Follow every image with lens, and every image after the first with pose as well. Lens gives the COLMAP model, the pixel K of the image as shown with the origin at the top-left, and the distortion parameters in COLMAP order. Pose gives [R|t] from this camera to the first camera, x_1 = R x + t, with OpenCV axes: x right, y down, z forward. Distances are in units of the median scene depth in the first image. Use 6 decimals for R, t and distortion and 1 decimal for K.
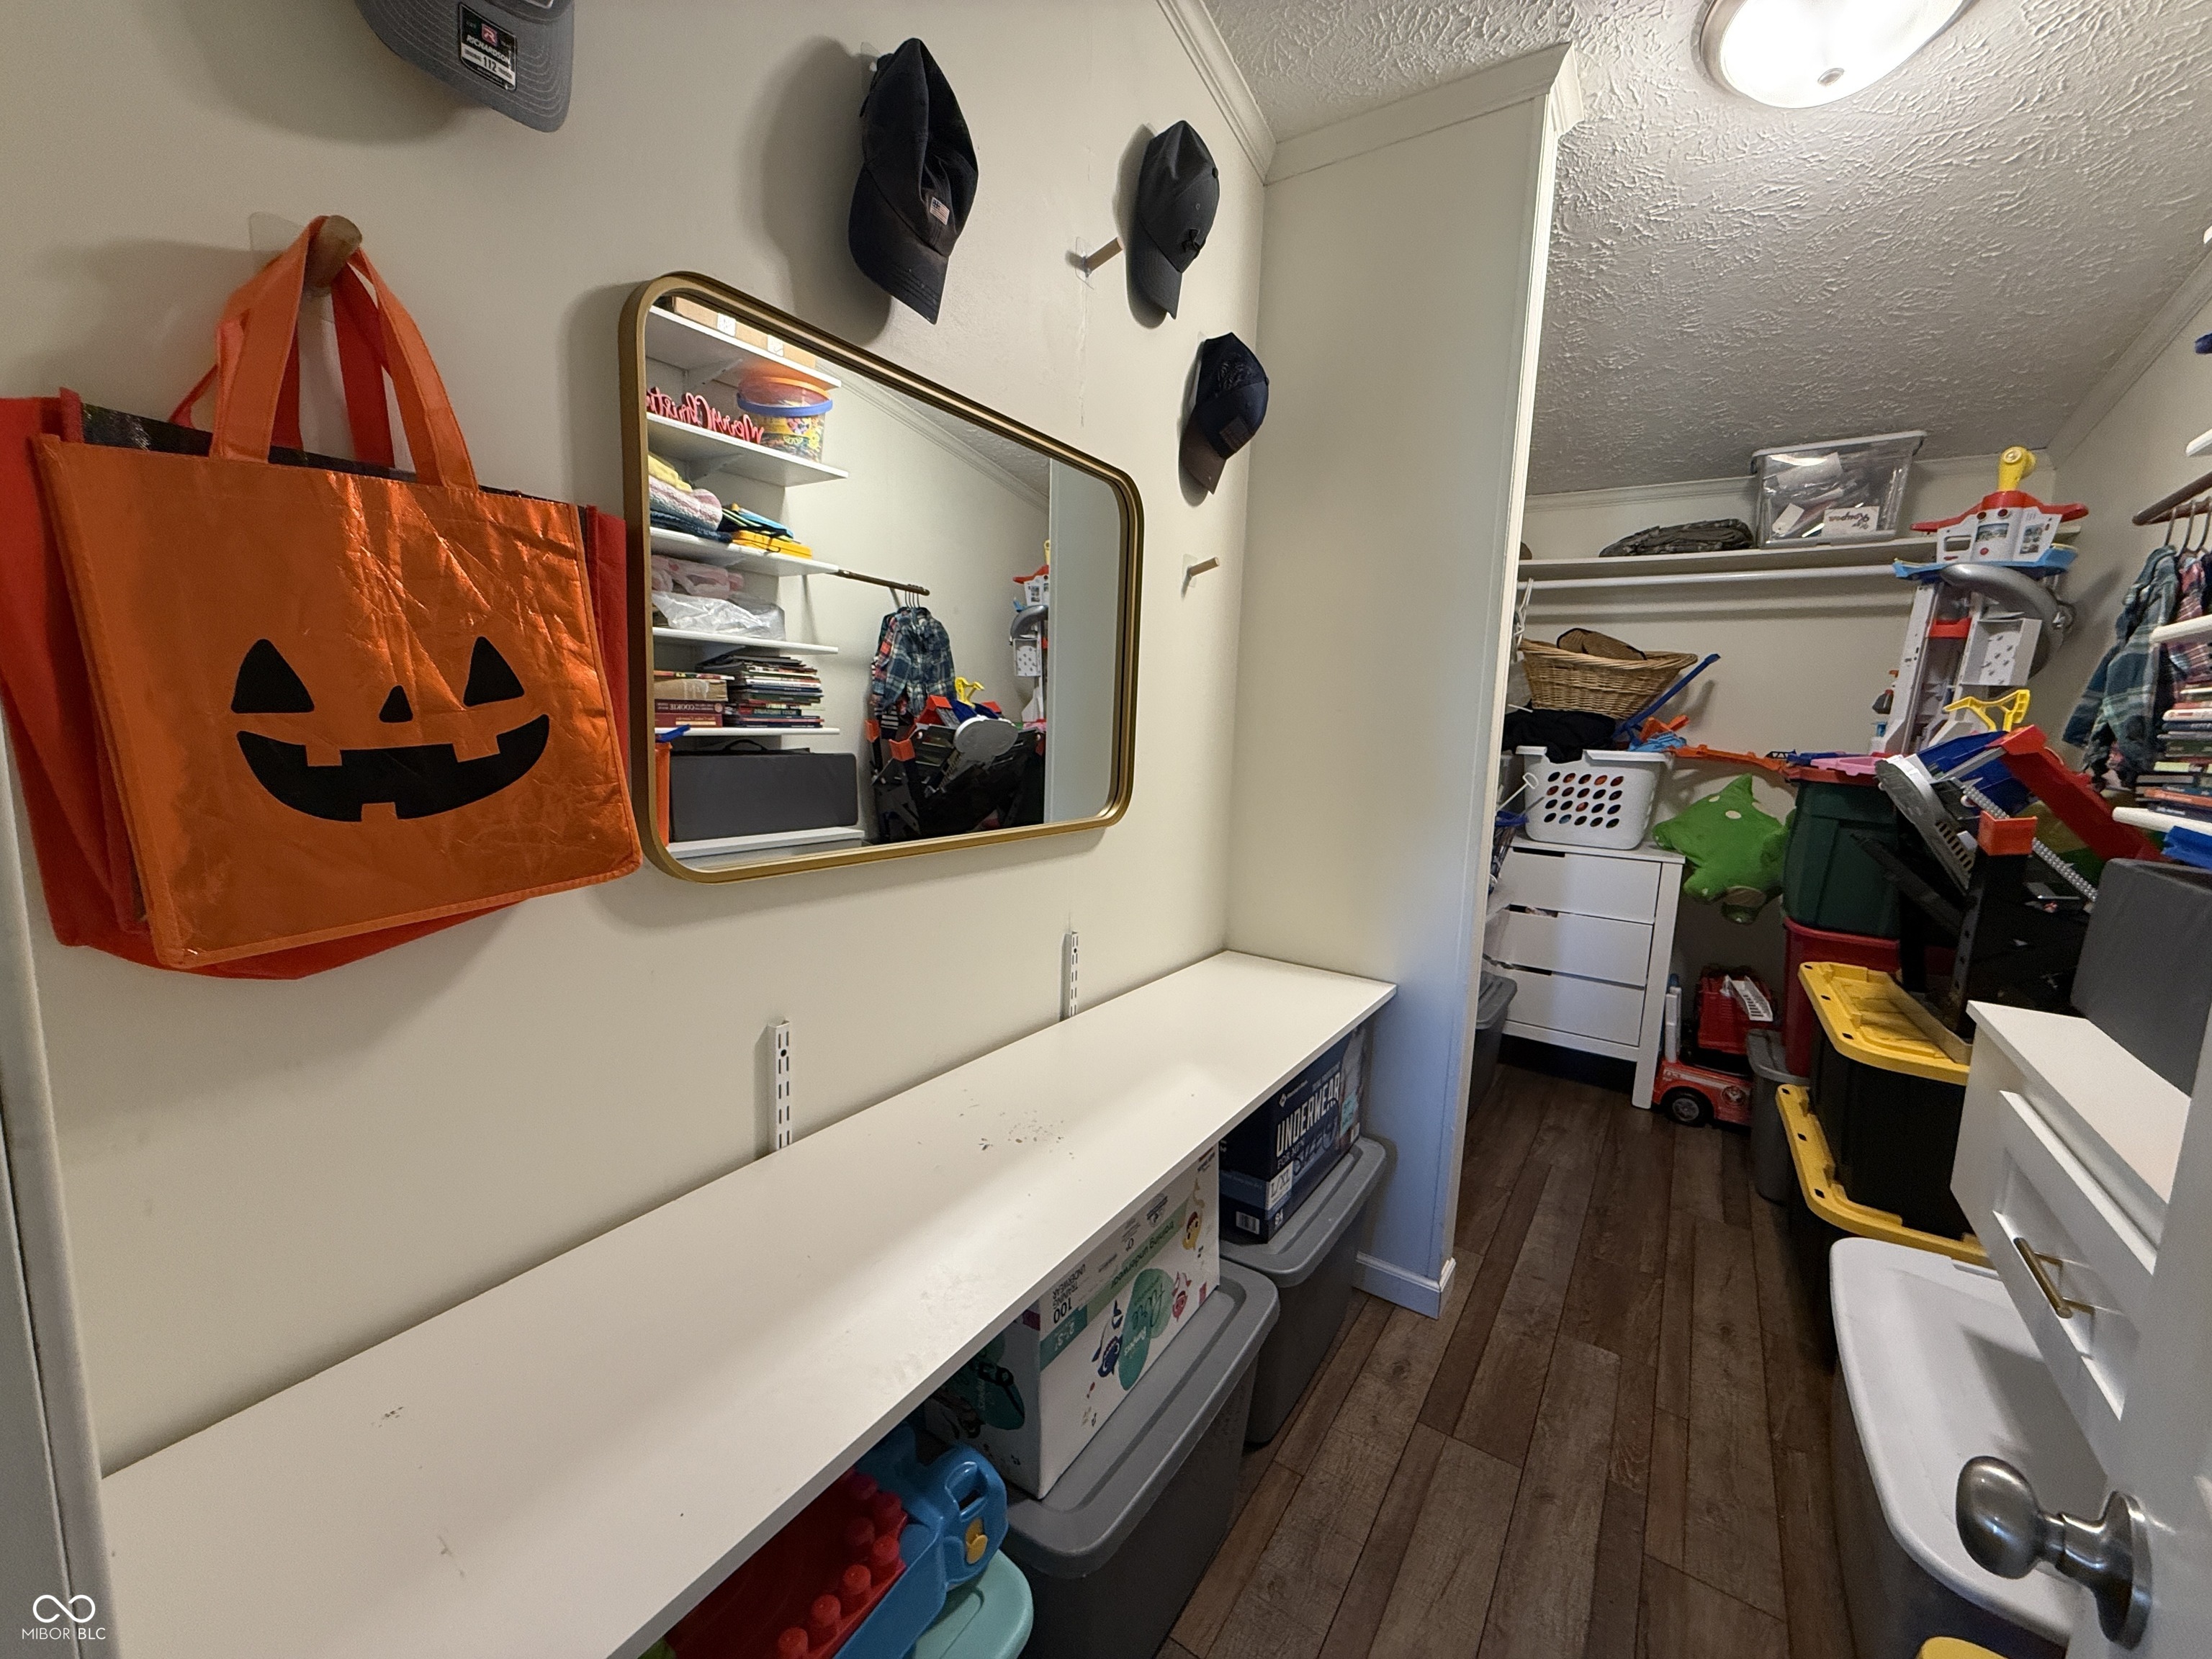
lens RADIAL K [[882.0, 0, 1102.8], [0, 882.0, 830.8], [0, 0, 1]] dist [0.003259, -0.000220]
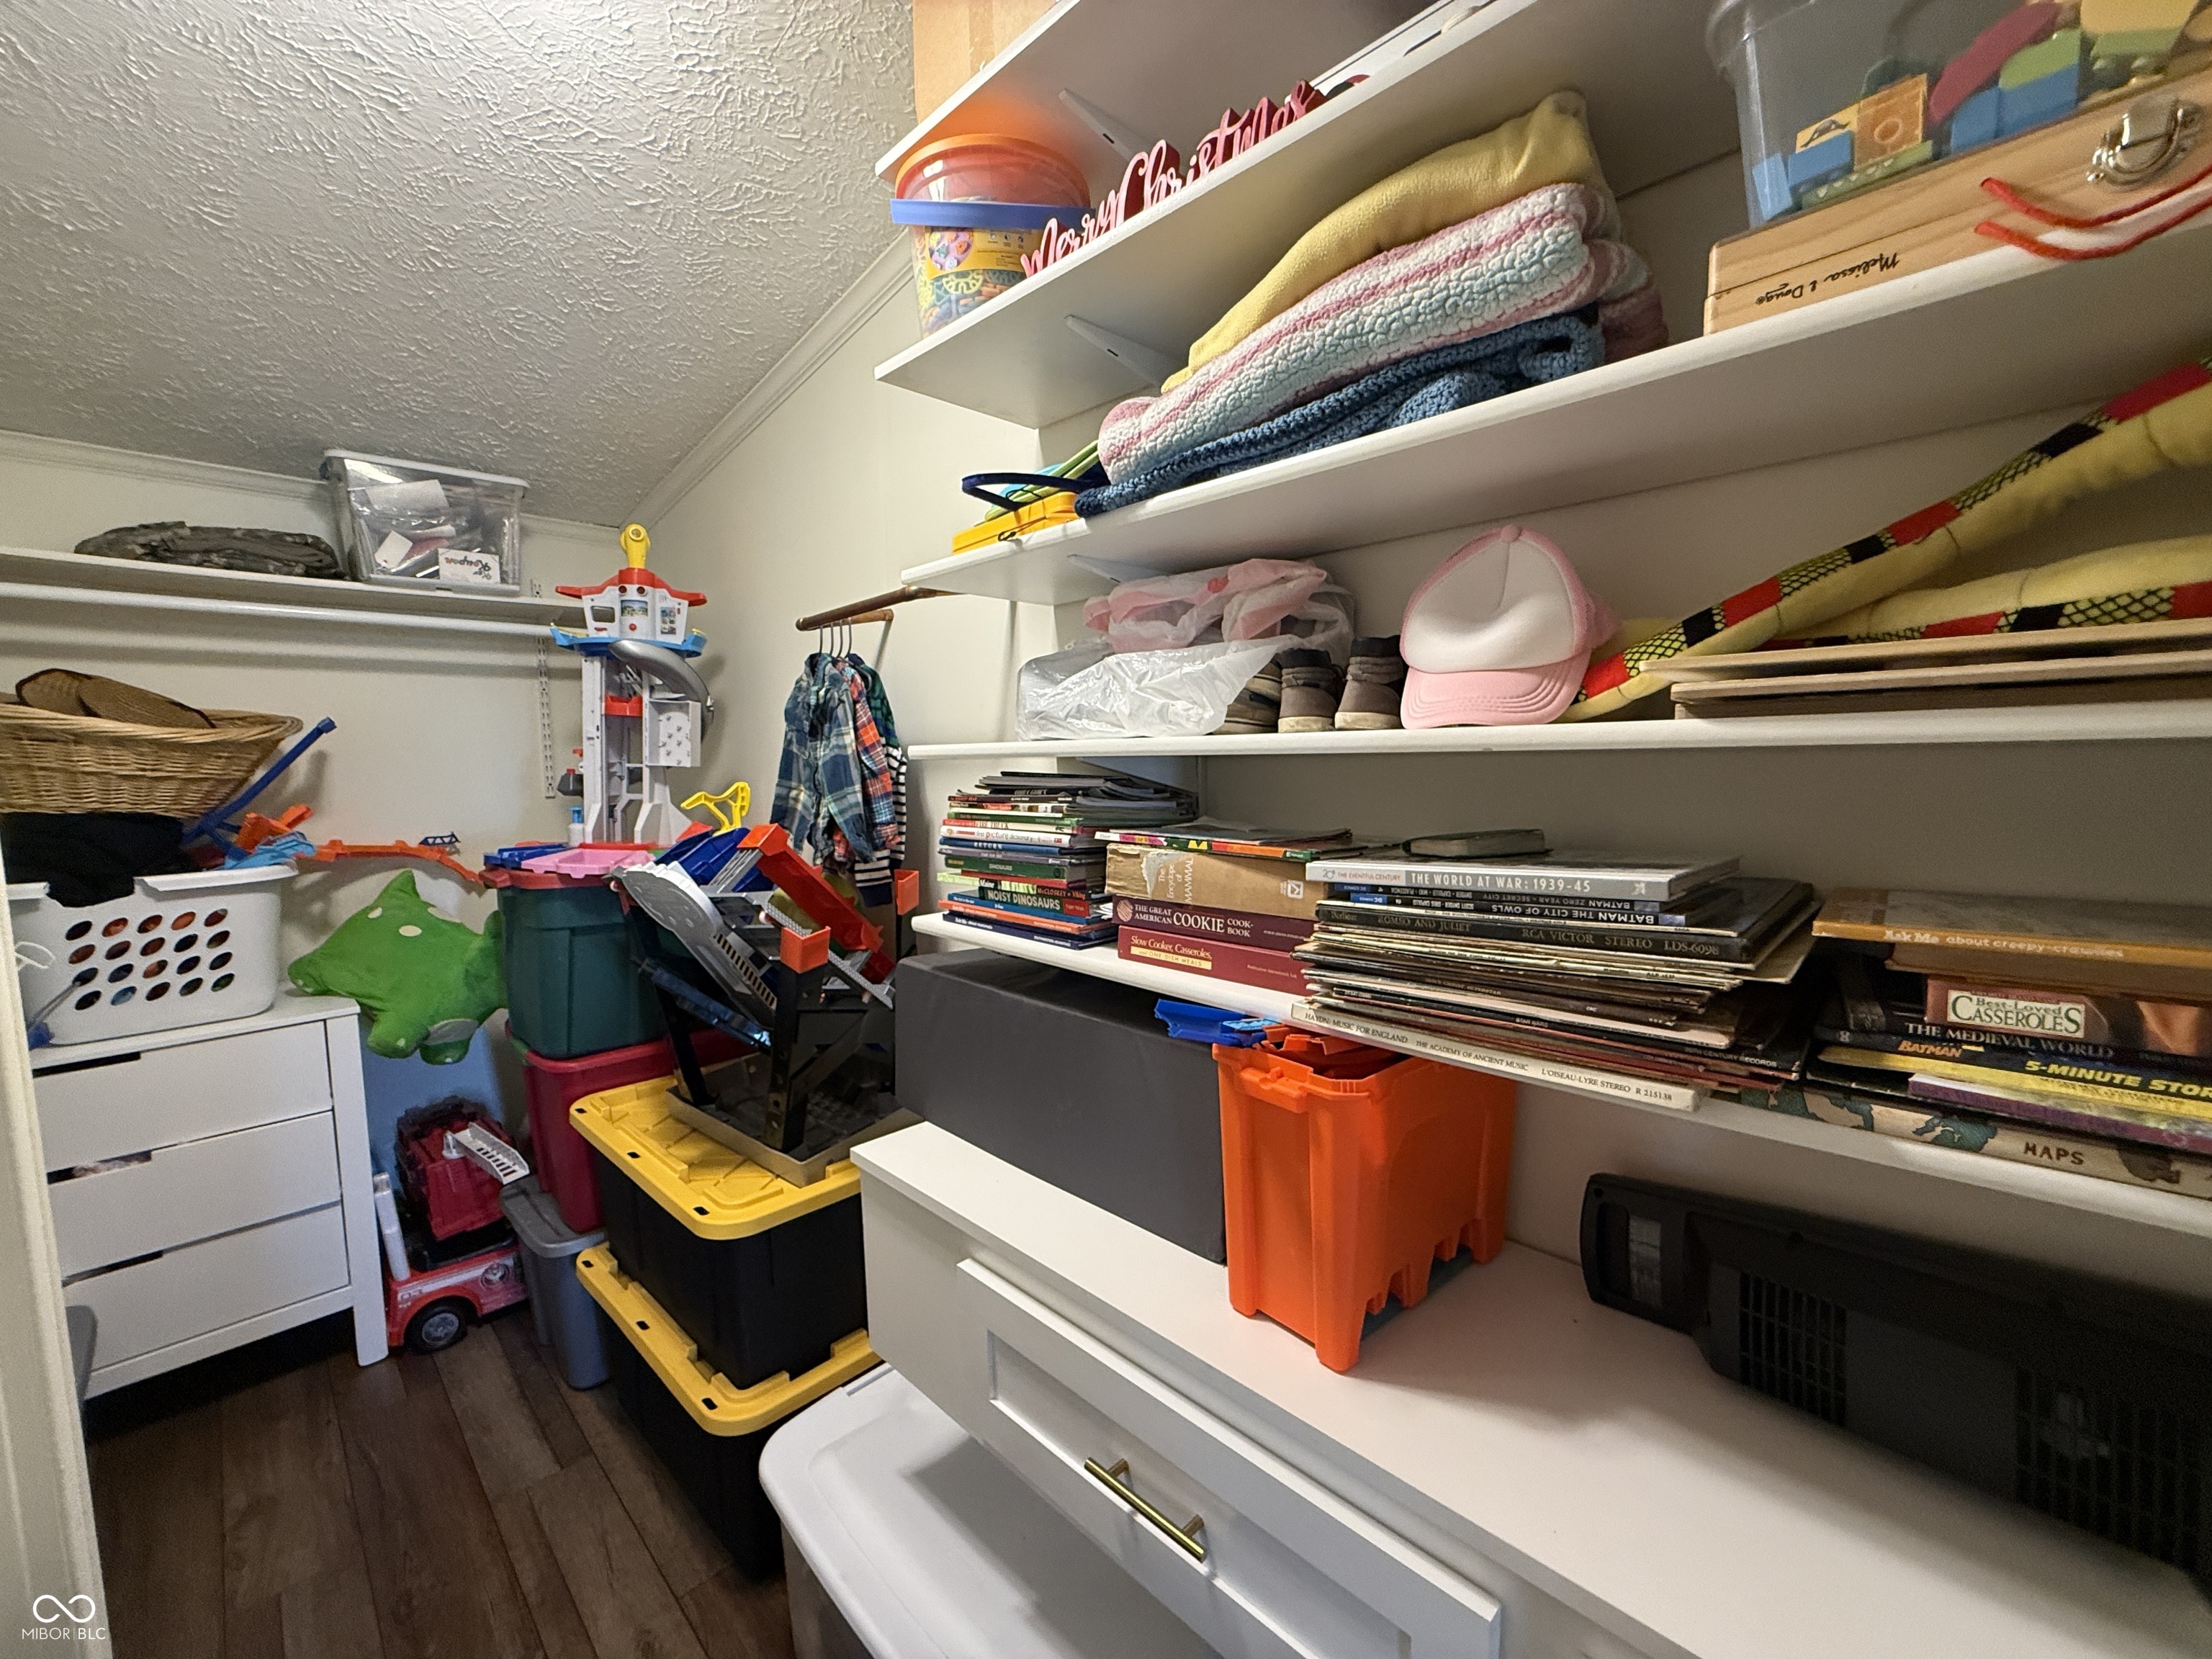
lens RADIAL K [[883.4, 0, 1102.1], [0, 883.4, 832.9], [0, 0, 1]] dist [-0.000810, 0.000381]
pose [[0.181053, -0.130396, 0.974791, 0.094000], [0.153335, 0.982793, 0.102987, -0.091262], [-0.971447, 0.130823, 0.197931, 0.268583]]
